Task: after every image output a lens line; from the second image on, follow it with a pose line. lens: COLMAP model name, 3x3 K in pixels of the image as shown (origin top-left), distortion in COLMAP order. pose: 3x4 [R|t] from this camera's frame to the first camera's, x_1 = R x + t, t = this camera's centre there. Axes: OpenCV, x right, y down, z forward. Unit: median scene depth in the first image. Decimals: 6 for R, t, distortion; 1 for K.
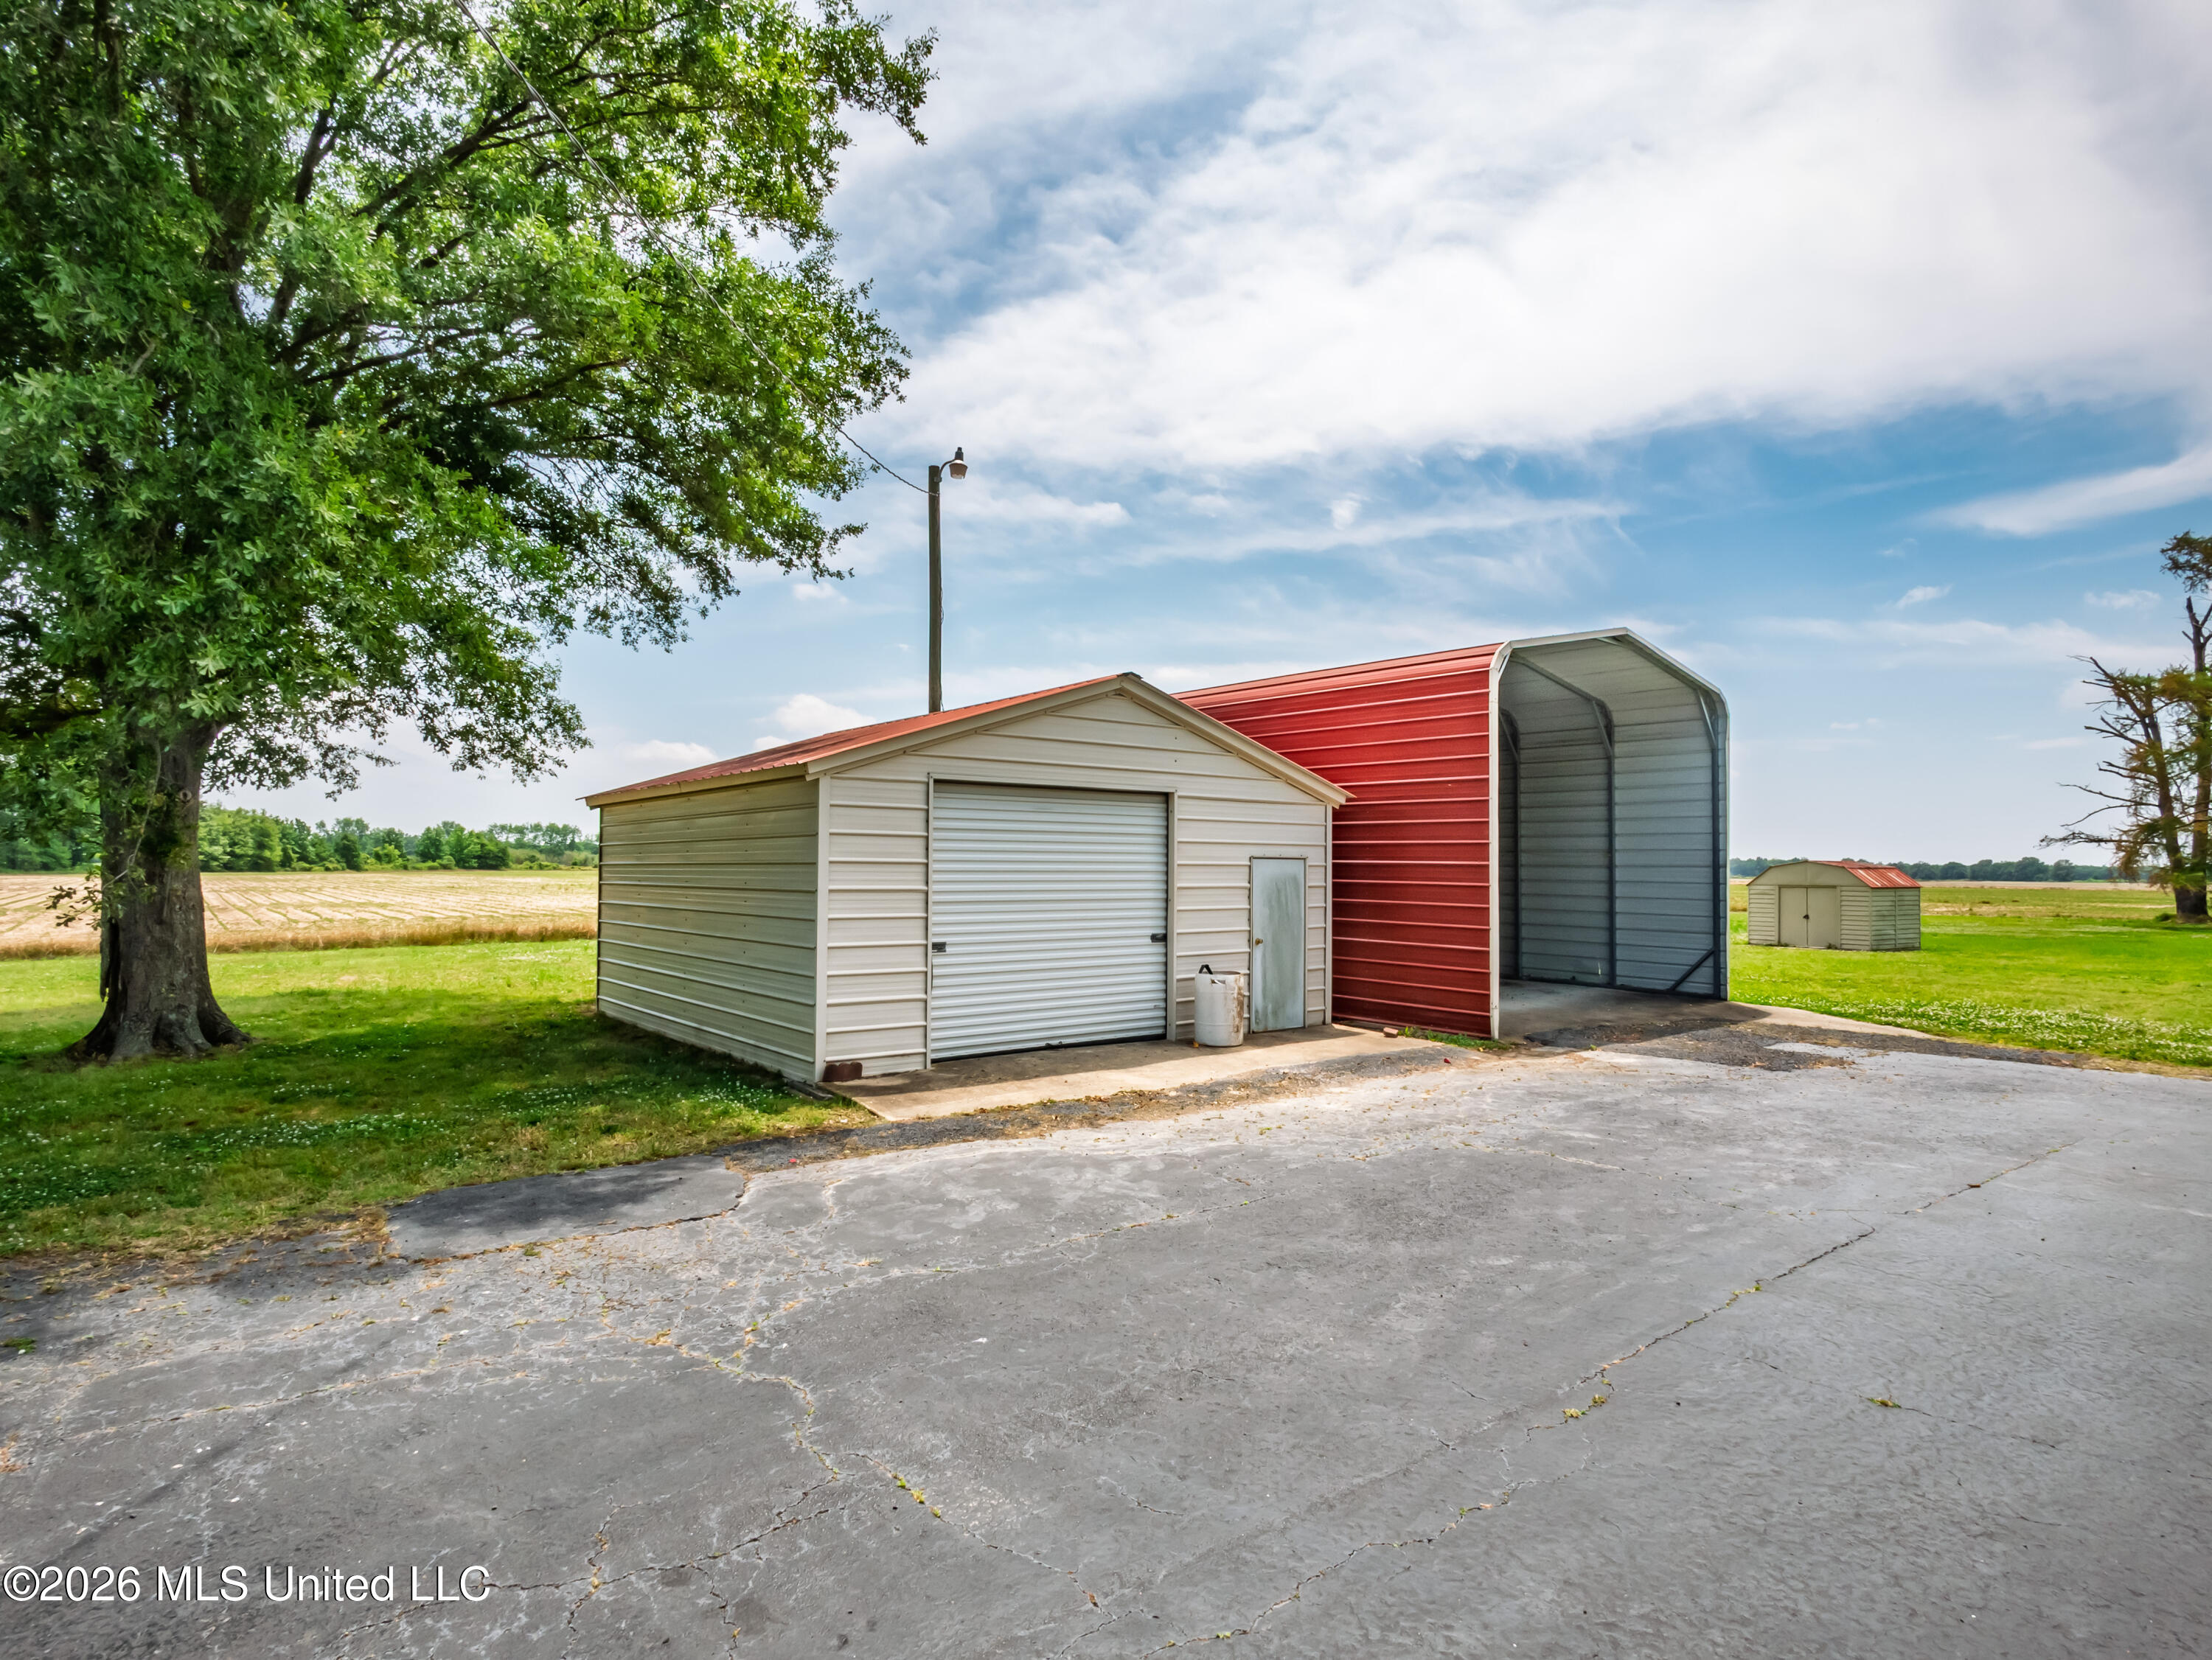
lens RADIAL K [[1173.3, 0, 1110.4], [0, 1173.3, 834.4], [0, 0, 1]] dist [-0.004823, -0.001369]
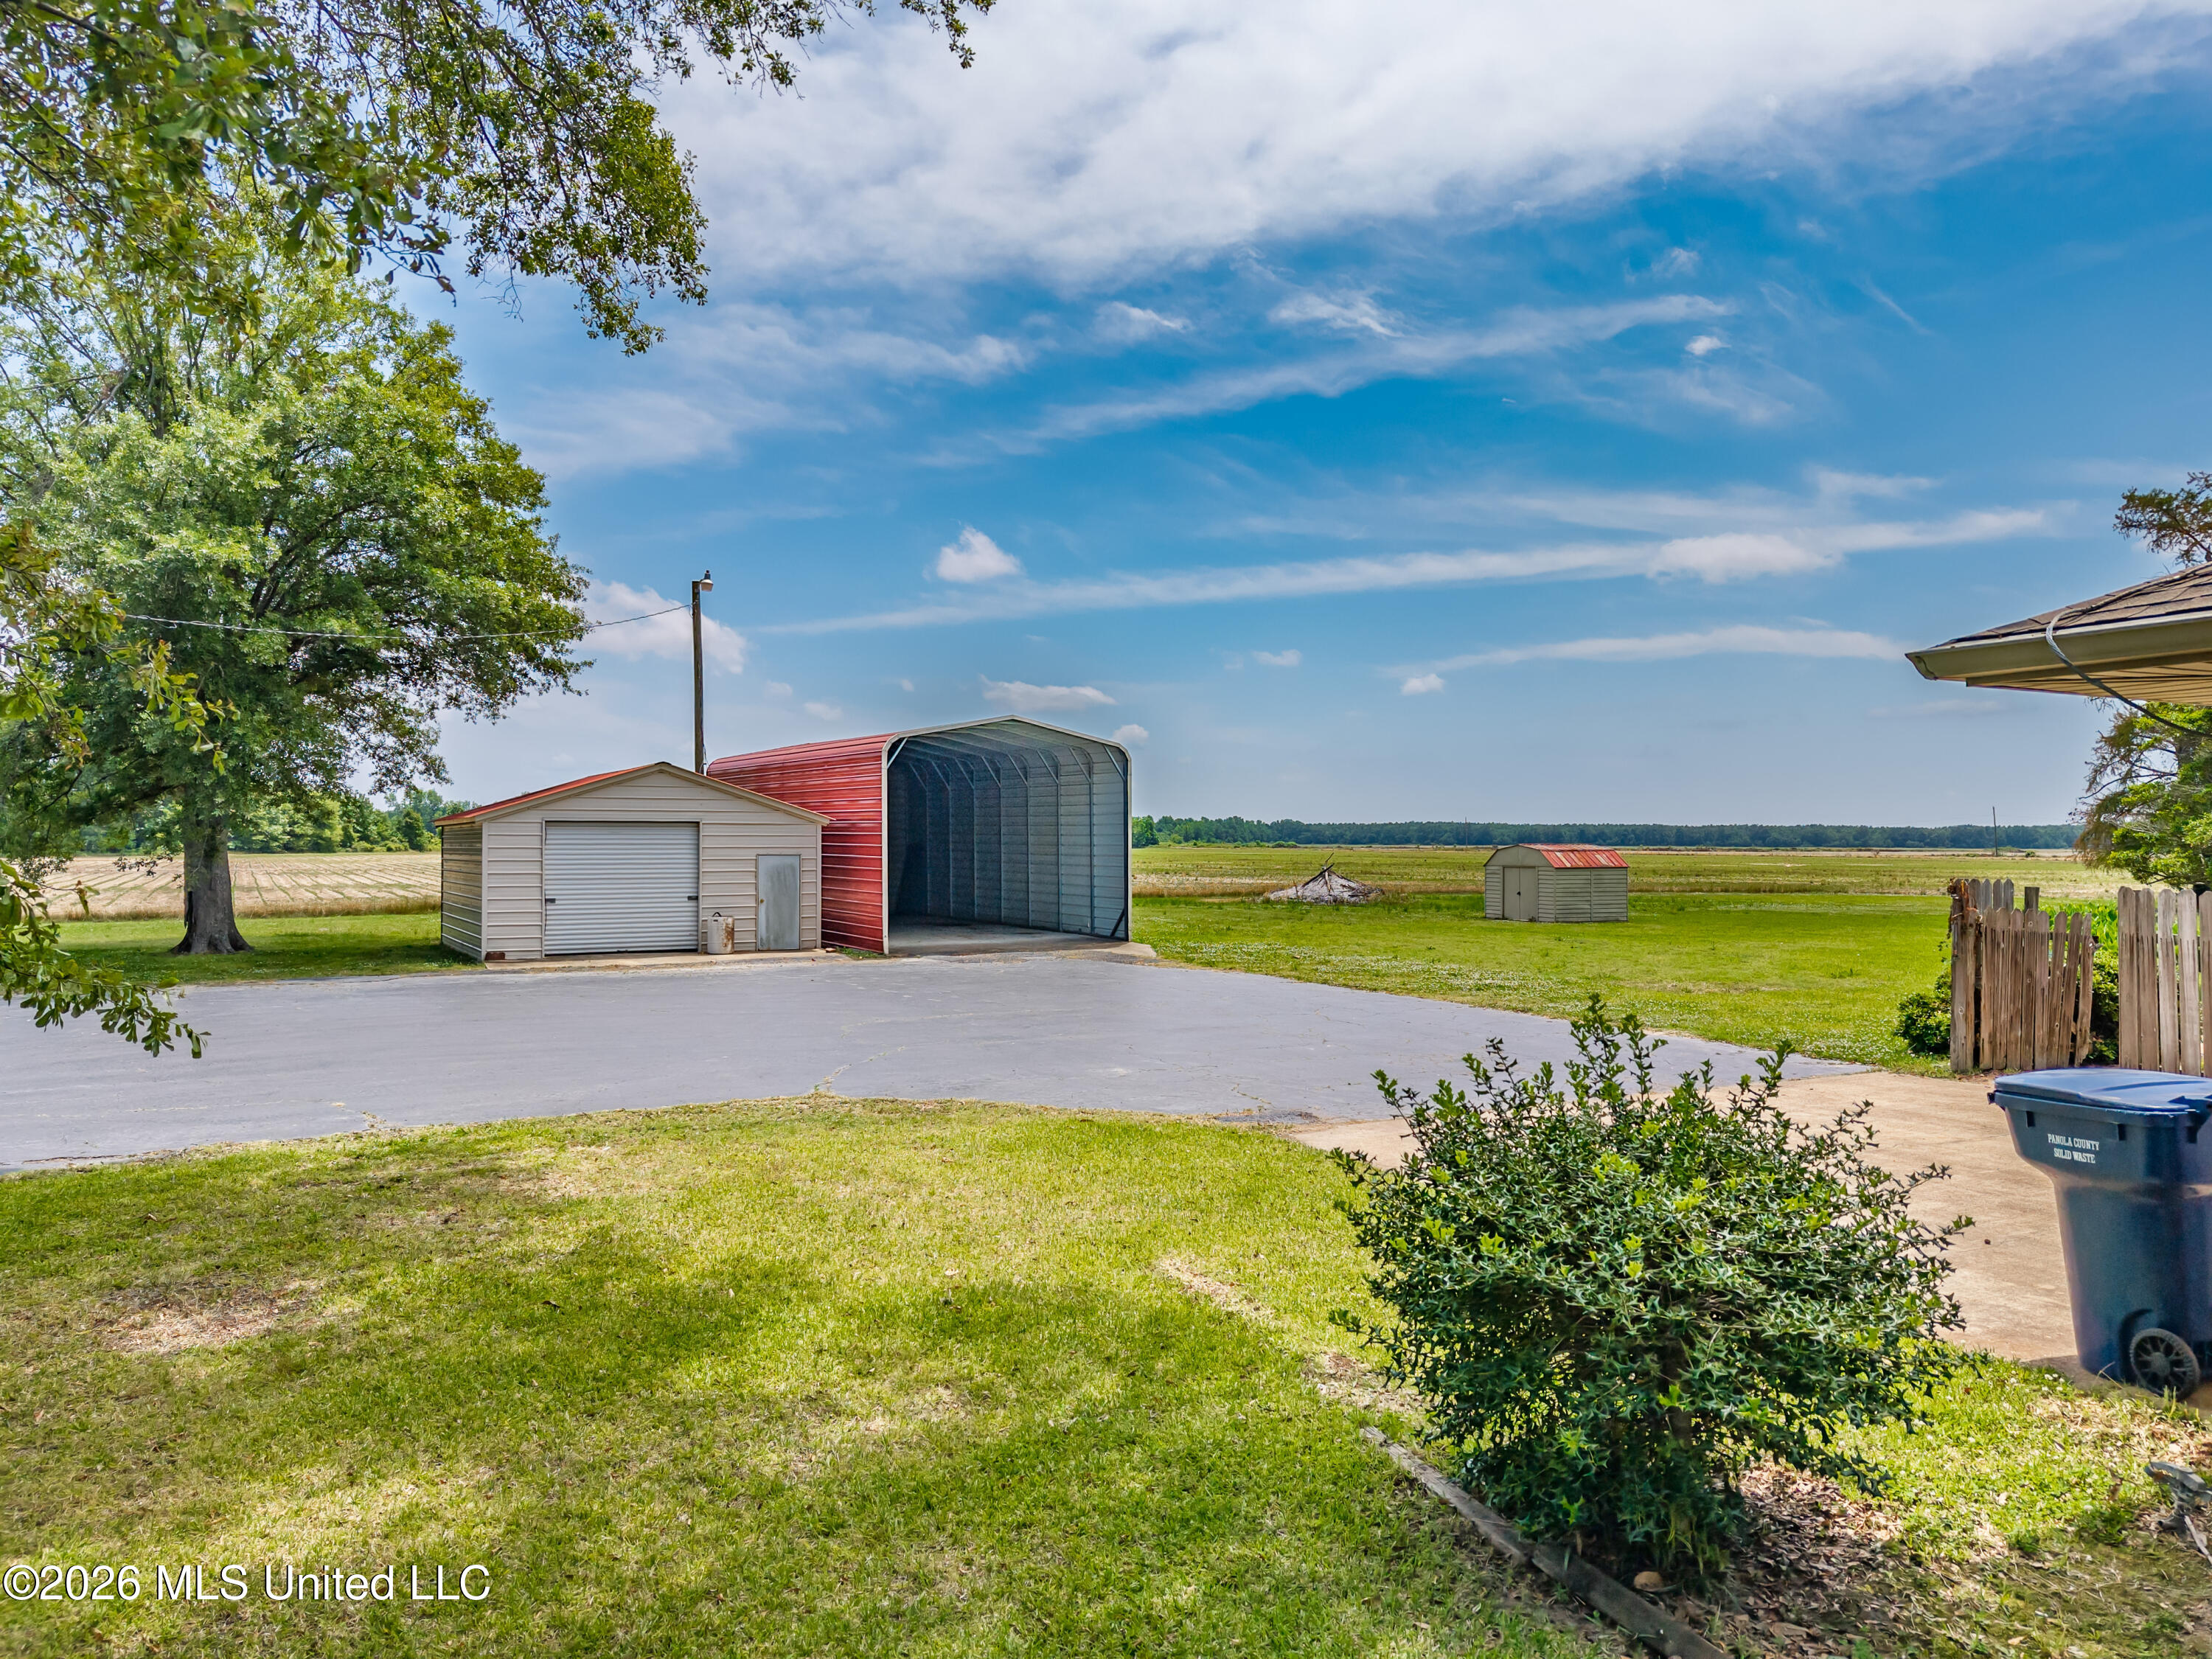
lens RADIAL K [[1479.3, 0, 1106.0], [0, 1479.3, 829.5], [0, 0, 1]] dist [0.067692, -0.052155]
pose [[0.988523, -0.006350, -0.150937, 0.866543], [0.009460, 0.999757, 0.019894, -0.052113], [0.150774, -0.021093, 0.988343, -1.042547]]
